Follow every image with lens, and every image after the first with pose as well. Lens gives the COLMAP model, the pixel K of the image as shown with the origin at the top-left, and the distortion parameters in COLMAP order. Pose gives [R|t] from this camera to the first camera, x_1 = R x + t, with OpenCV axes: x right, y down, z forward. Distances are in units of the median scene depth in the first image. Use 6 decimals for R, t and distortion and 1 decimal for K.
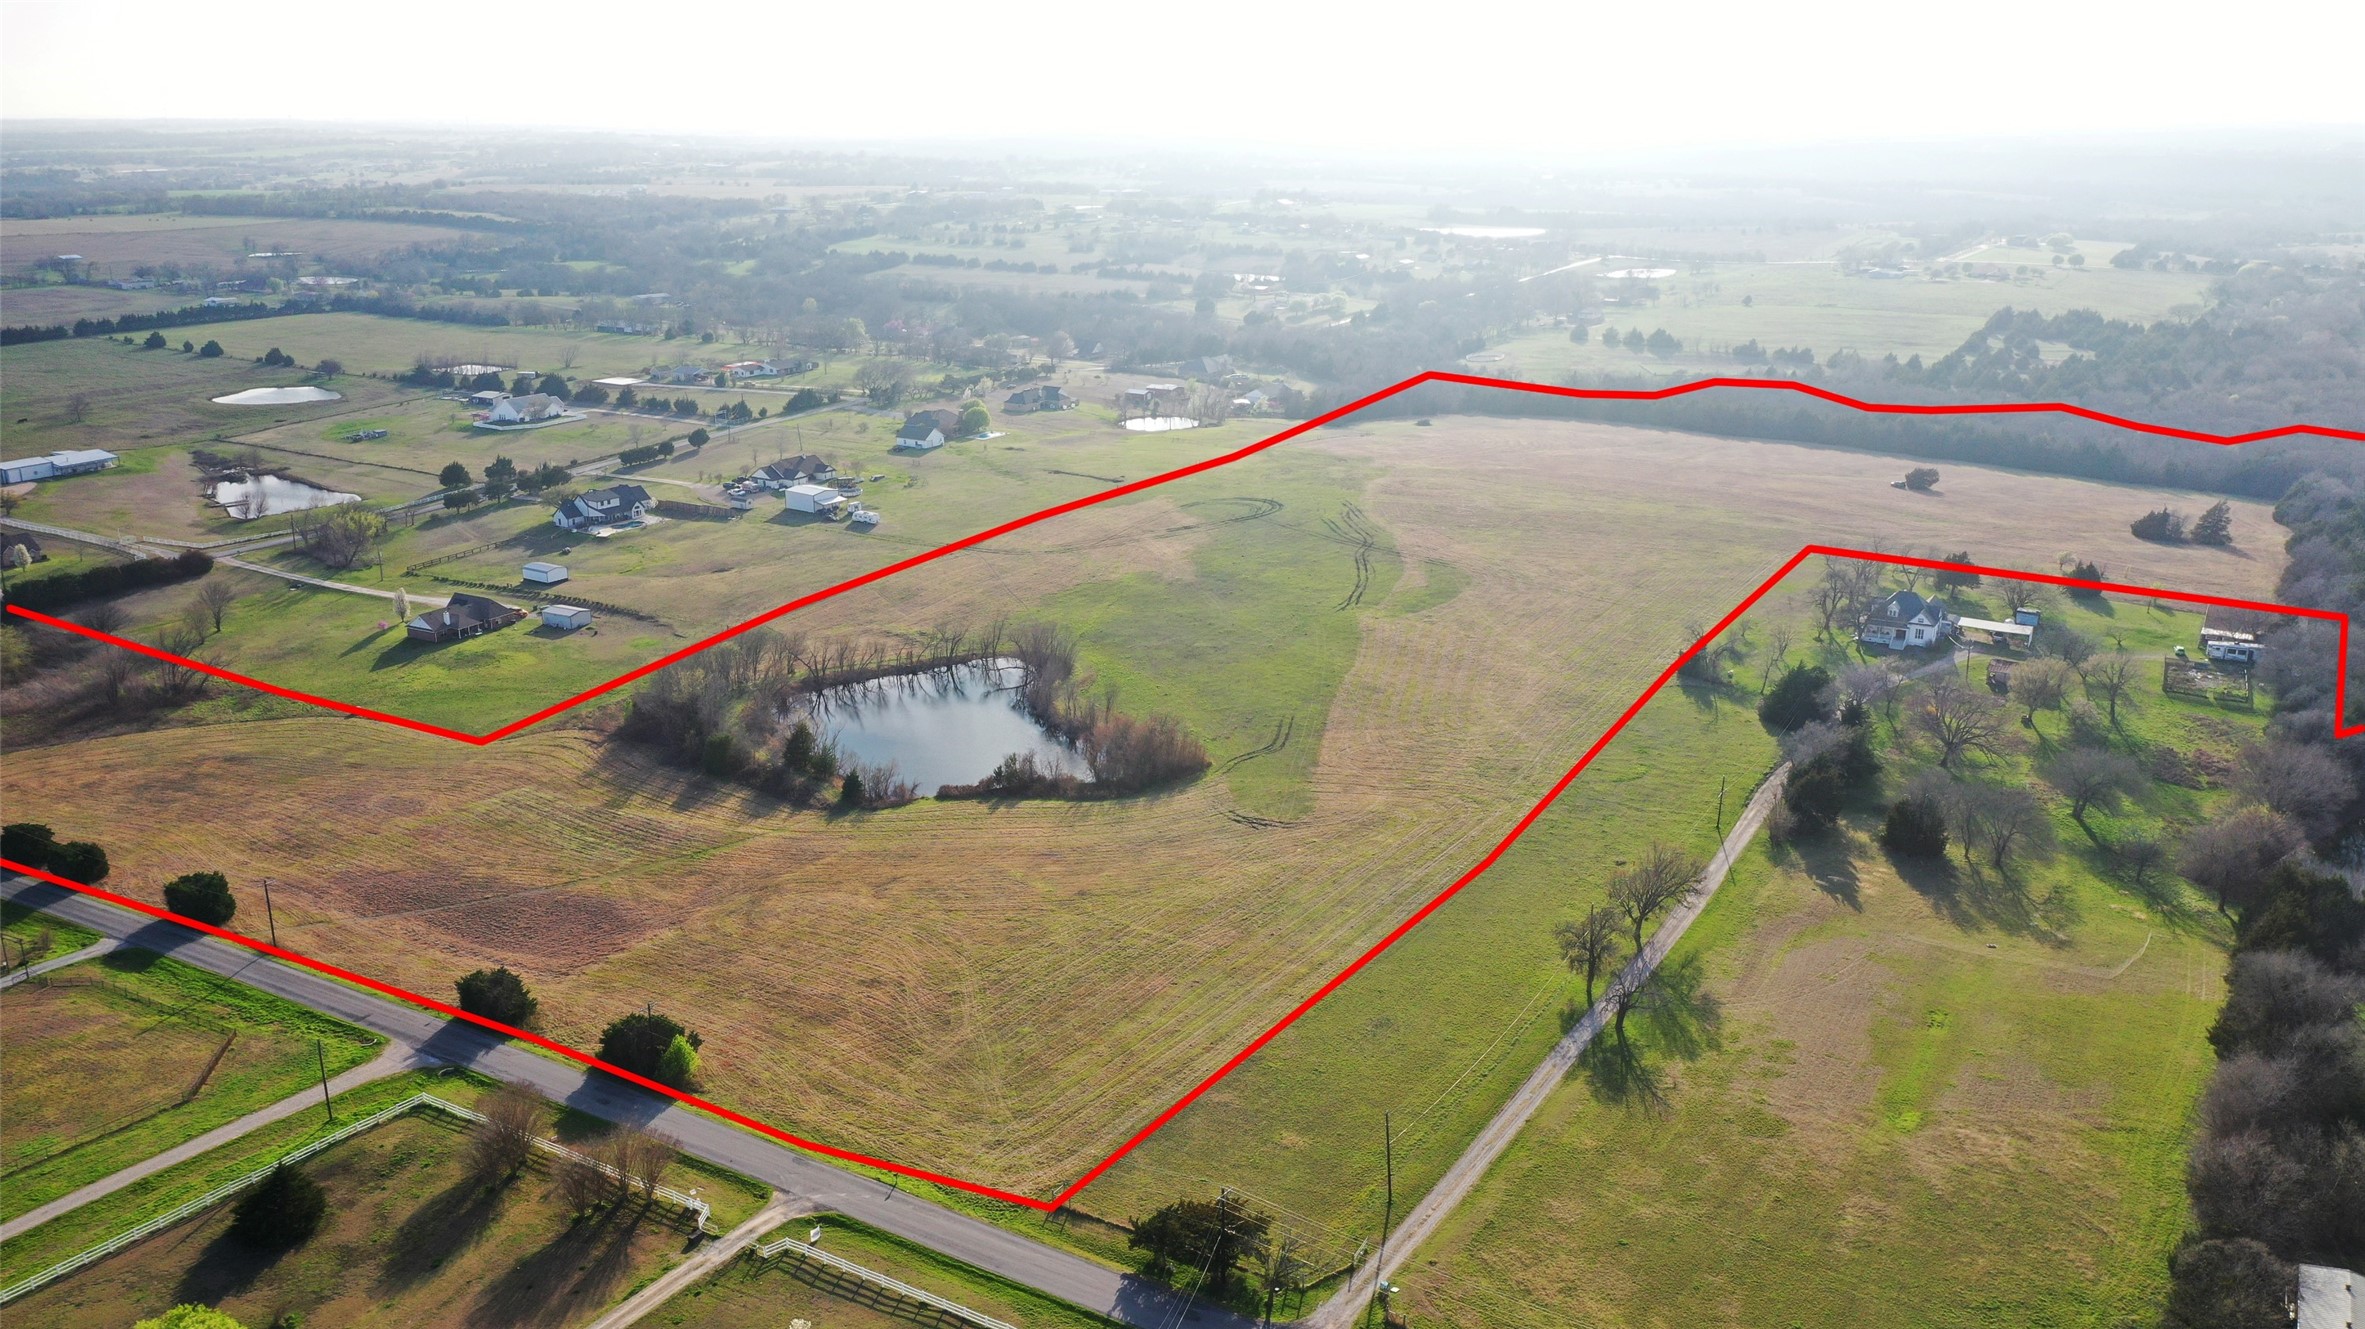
lens RADIAL K [[1857.2, 0, 1180.3], [0, 1857.2, 664.5], [0, 0, 1]] dist [-0.001624, 0.004414]
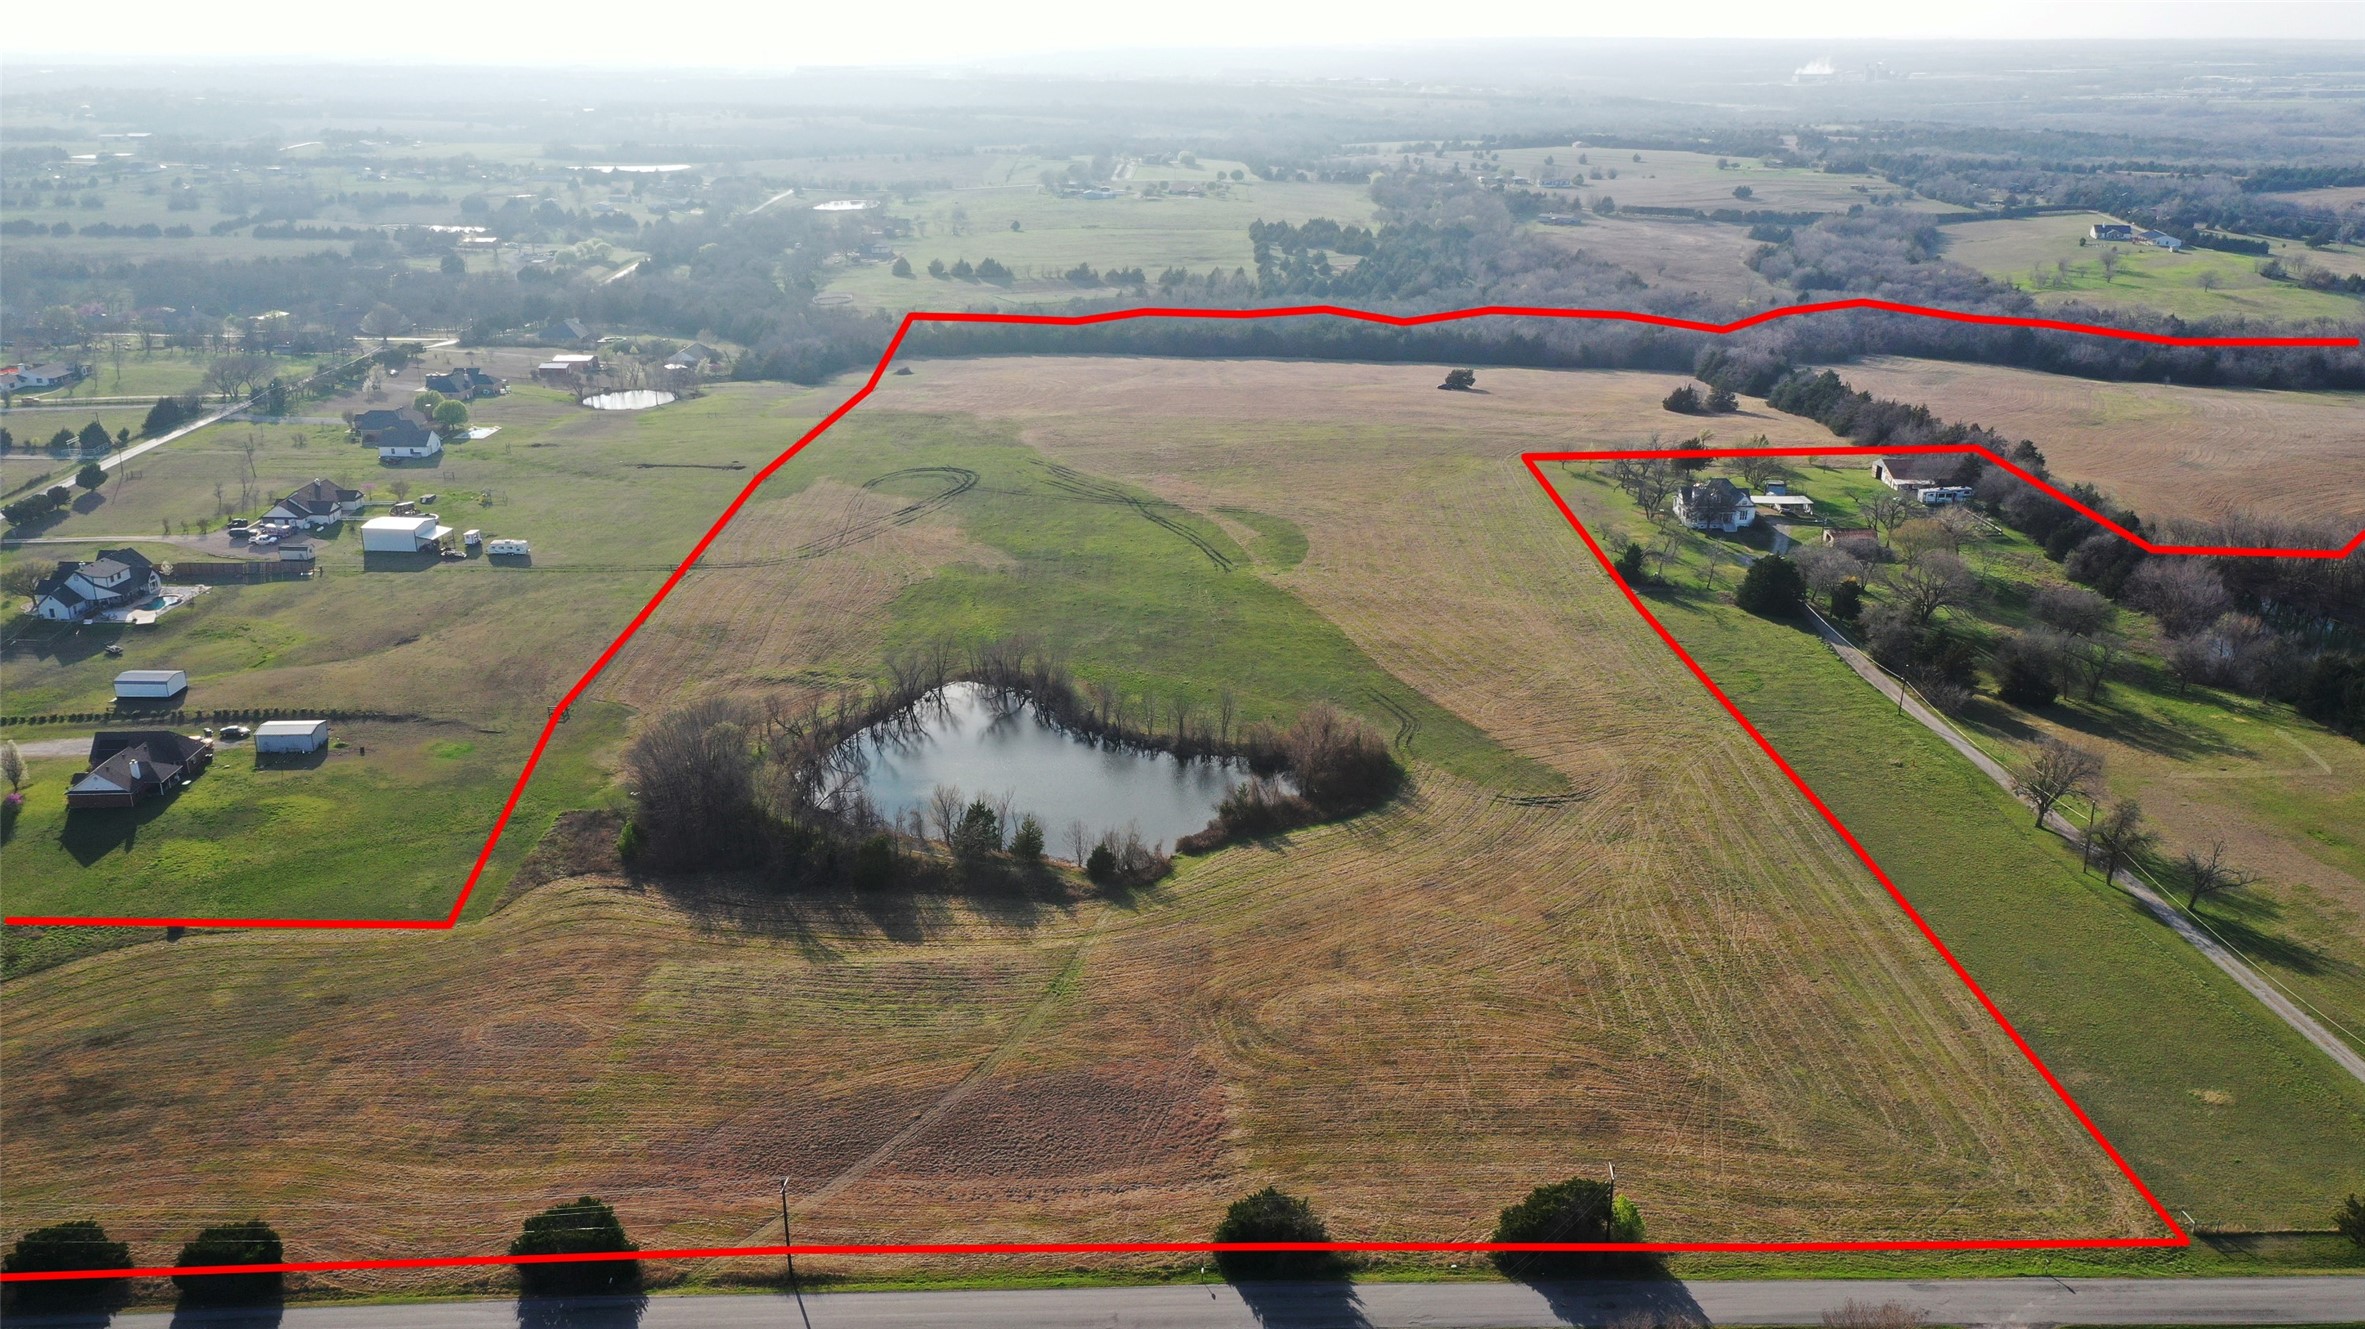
lens RADIAL K [[1857.2, 0, 1180.3], [0, 1857.2, 664.5], [0, 0, 1]] dist [-0.001624, 0.004414]
pose [[0.848978, -0.167678, 0.501119, -0.472019], [0.150453, 0.985772, 0.074953, -0.065942], [-0.506557, 0.011761, 0.862127, 0.246391]]
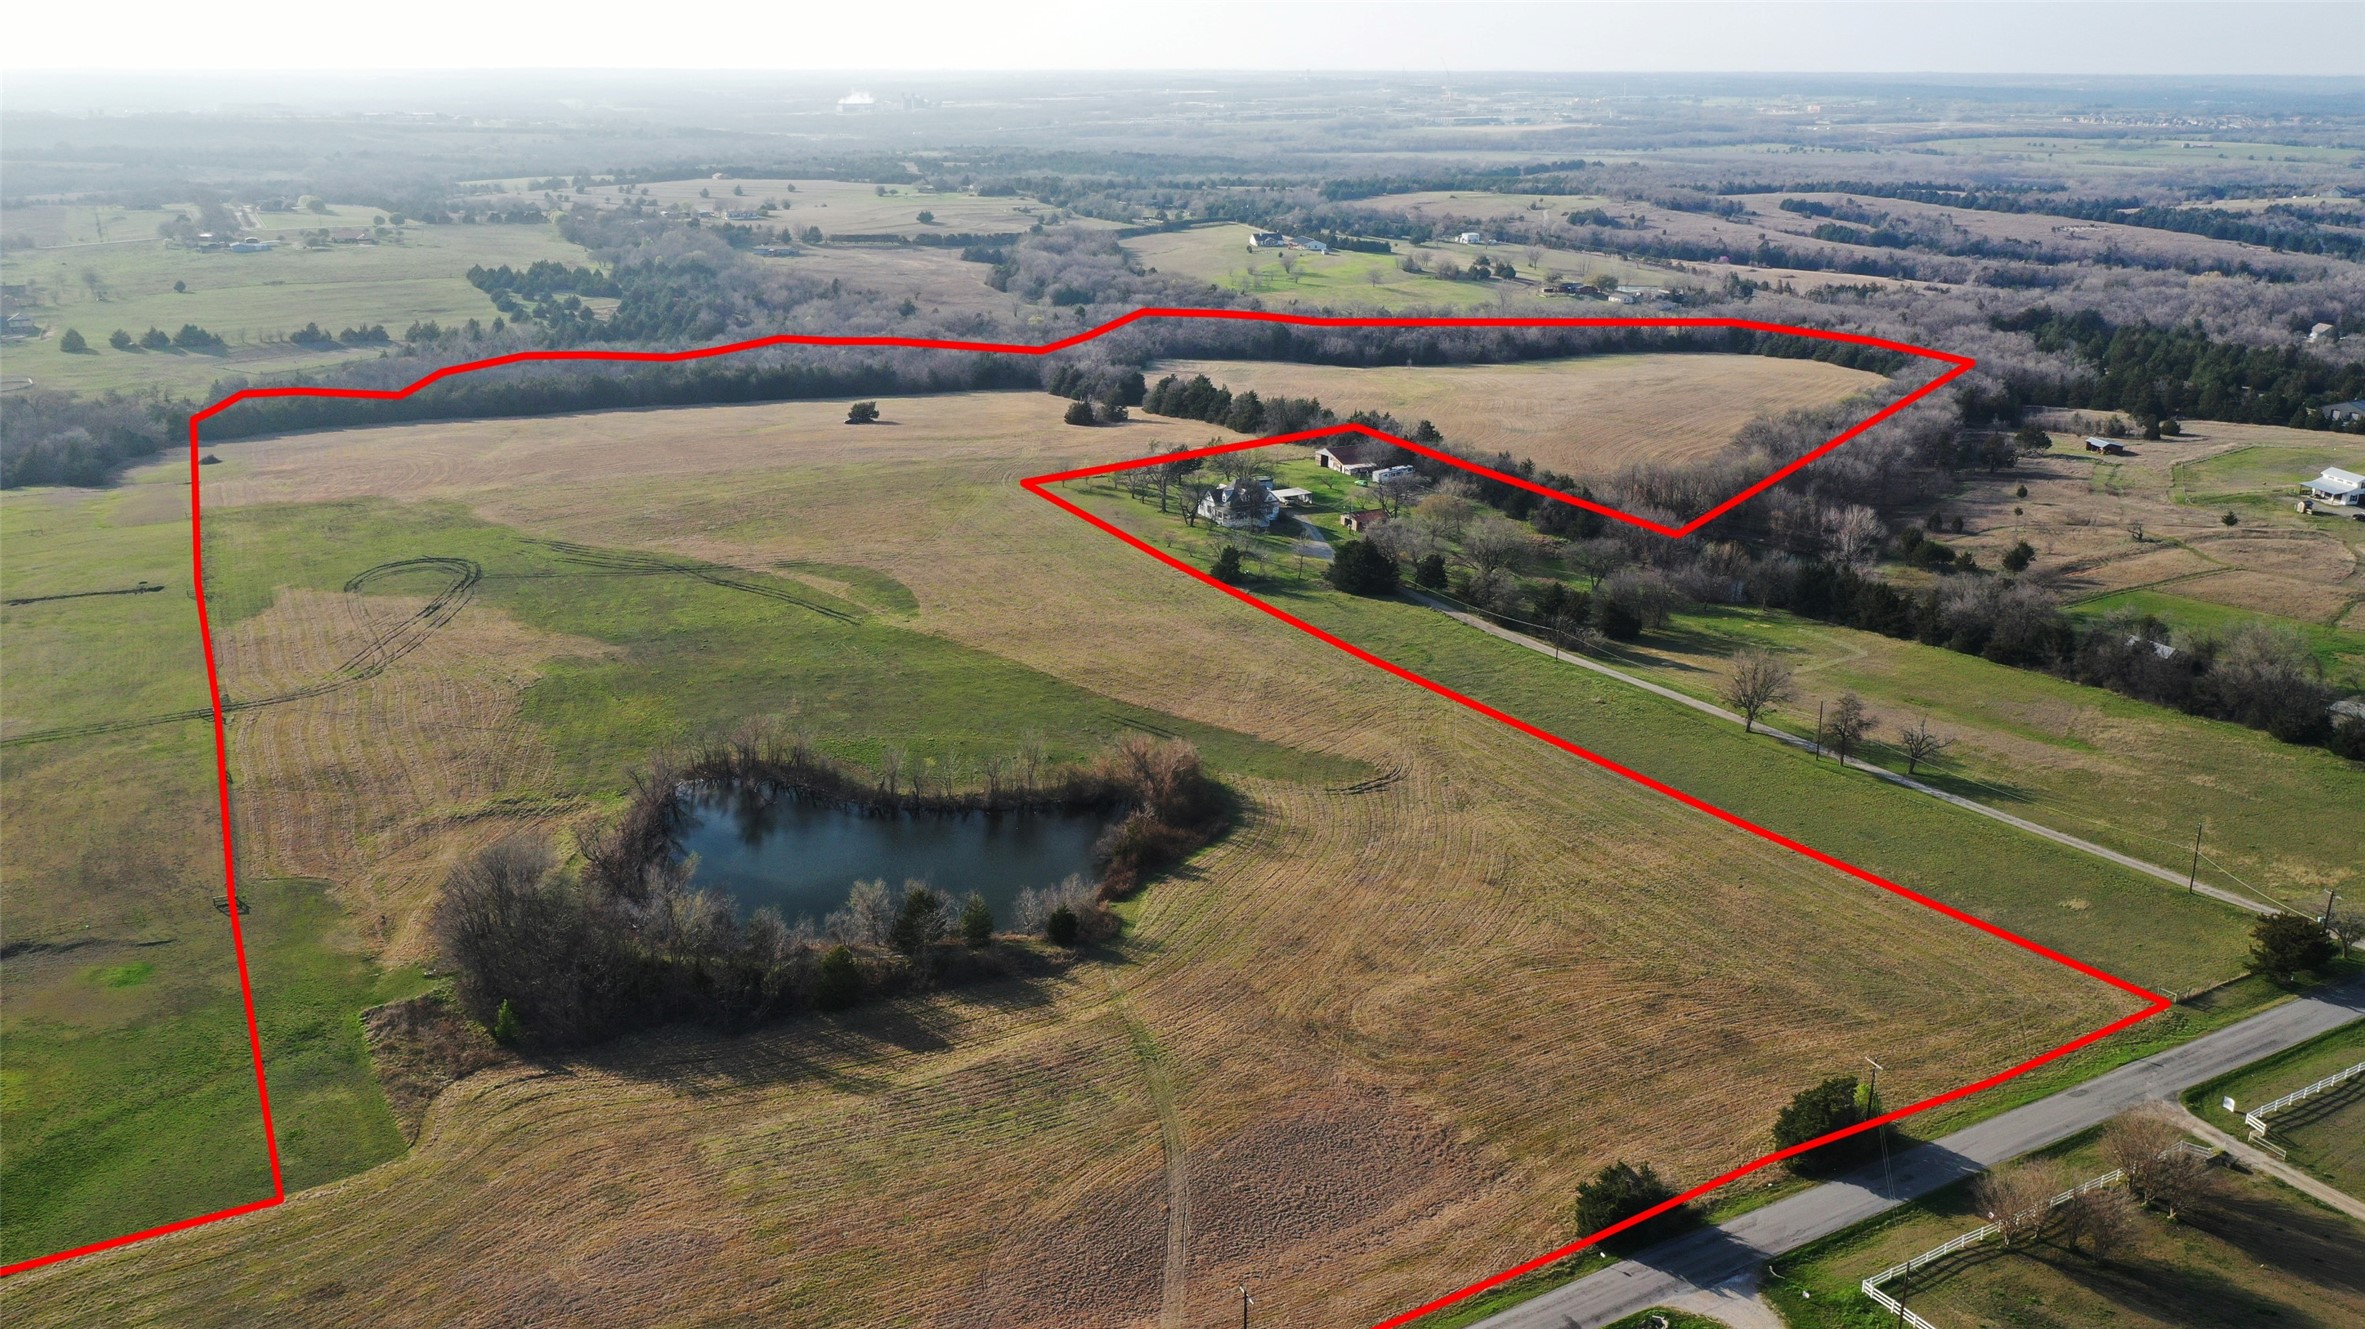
lens RADIAL K [[1857.2, 0, 1180.3], [0, 1857.2, 664.5], [0, 0, 1]] dist [-0.001624, 0.004414]
pose [[0.491653, -0.264973, 0.829498, -0.674826], [0.249602, 0.955491, 0.157278, -0.131141], [-0.834252, 0.129718, 0.535908, 0.459917]]
